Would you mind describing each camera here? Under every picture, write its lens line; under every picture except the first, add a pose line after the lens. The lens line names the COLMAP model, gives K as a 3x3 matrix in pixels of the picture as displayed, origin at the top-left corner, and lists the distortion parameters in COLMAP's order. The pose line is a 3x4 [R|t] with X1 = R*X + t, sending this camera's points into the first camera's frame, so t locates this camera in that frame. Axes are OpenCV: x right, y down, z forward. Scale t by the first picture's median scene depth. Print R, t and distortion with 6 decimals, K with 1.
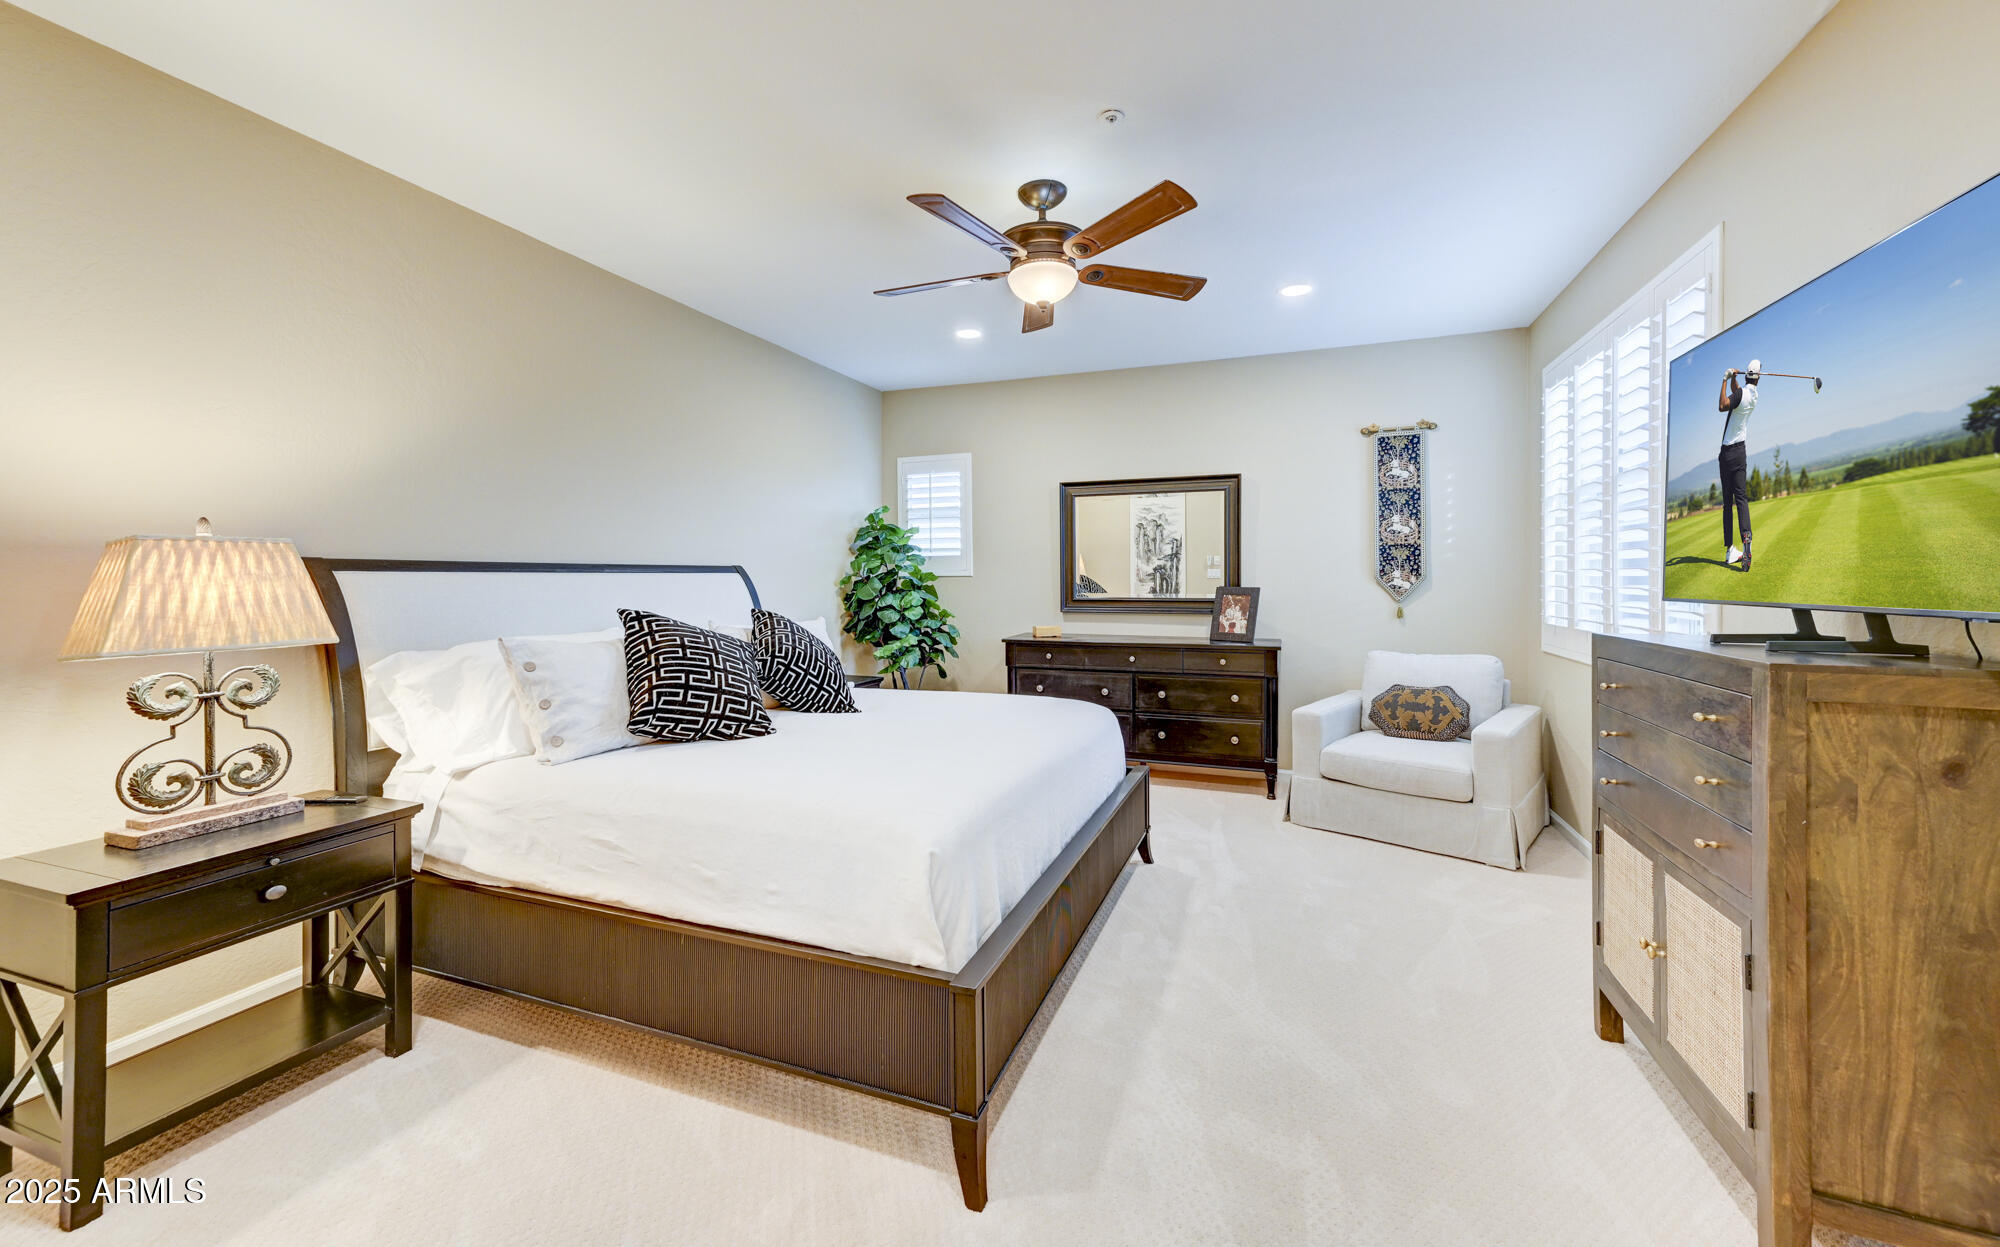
lens RADIAL K [[737.7, 0, 1009.9], [0, 737.7, 586.5], [0, 0, 1]] dist [-0.000519, -0.000103]
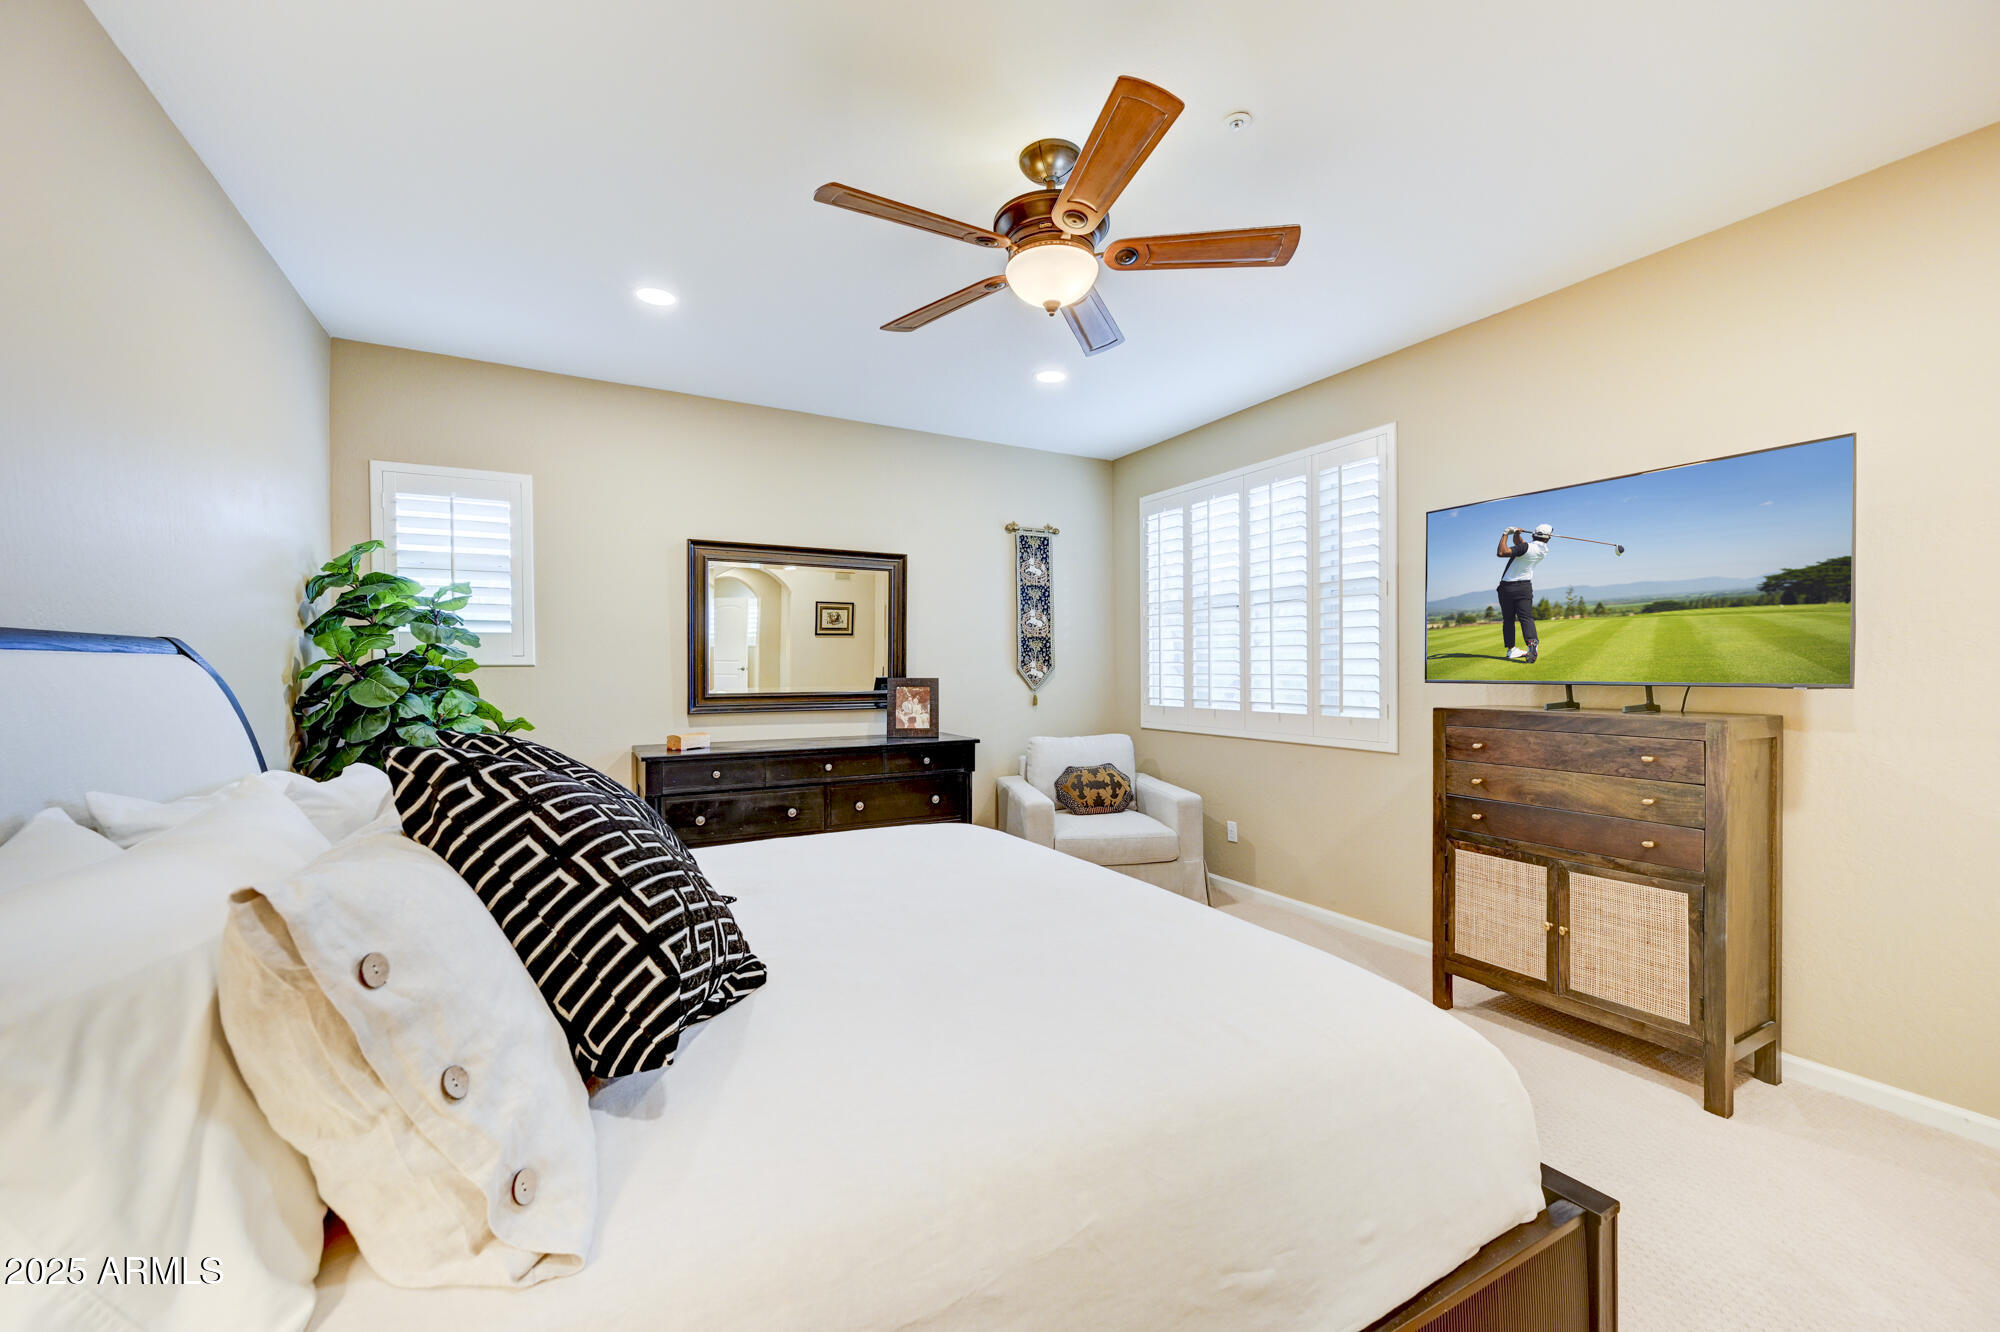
lens RADIAL K [[783.1, 0, 1000.0], [0, 783.1, 666.0], [0, 0, 1]] dist [-0.000857, 0.000034]
pose [[0.653608, 0.002497, 0.756829, -0.370414], [0.007389, 0.999926, -0.009681, -0.003966], [-0.756797, 0.011920, 0.653542, 0.292466]]
